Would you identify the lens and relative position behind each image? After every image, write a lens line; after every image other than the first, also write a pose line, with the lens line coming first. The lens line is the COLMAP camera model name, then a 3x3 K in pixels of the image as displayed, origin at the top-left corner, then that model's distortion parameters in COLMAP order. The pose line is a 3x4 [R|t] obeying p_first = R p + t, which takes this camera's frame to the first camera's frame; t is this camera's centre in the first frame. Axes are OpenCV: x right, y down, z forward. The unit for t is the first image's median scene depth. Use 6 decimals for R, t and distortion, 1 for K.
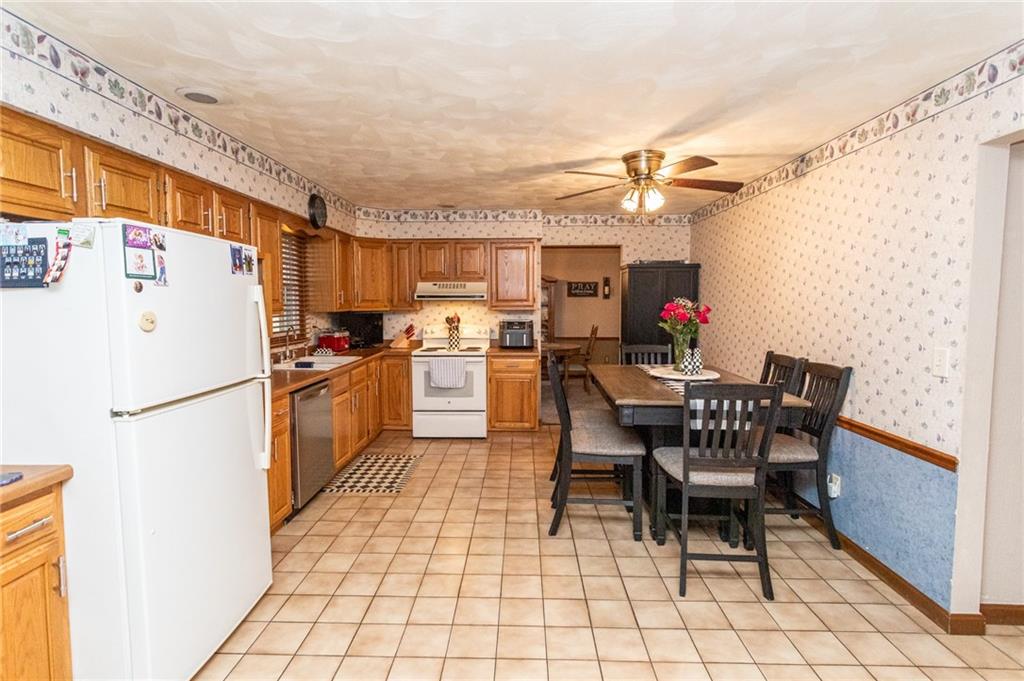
lens RADIAL K [[495.6, 0, 511.2], [0, 495.6, 323.6], [0, 0, 1]] dist [-0.002666, 0.003701]
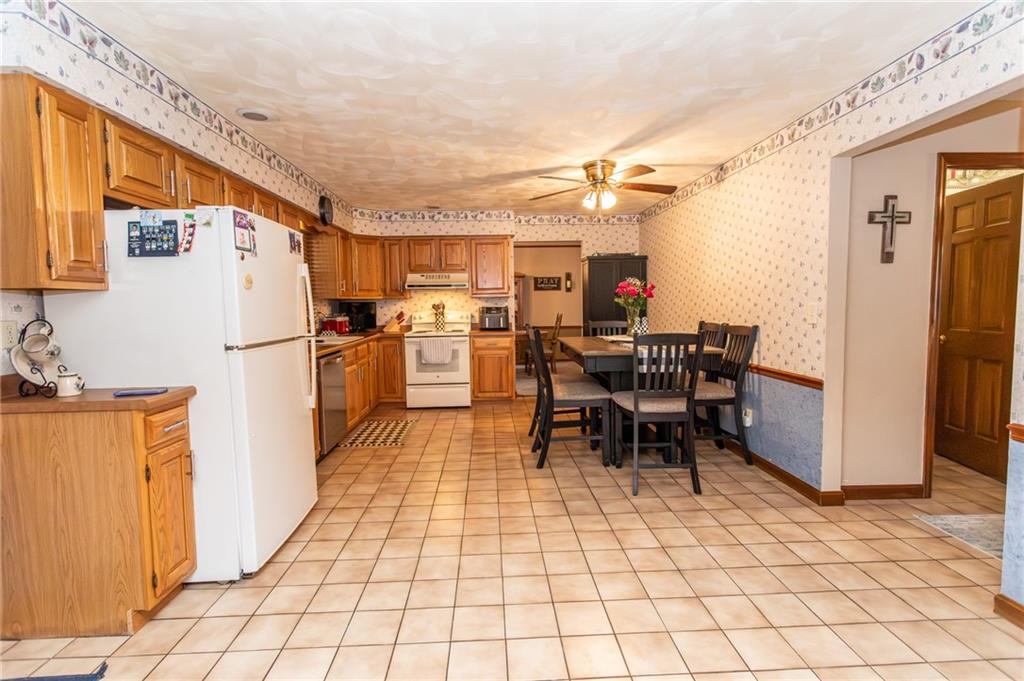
lens RADIAL K [[495.6, 0, 508.0], [0, 495.6, 331.8], [0, 0, 1]] dist [-0.002666, 0.003701]
pose [[0.996959, -0.019073, 0.075553, -0.079046], [0.019264, 0.999813, -0.001805, 0.098209], [-0.075504, 0.003255, 0.997140, -0.276343]]
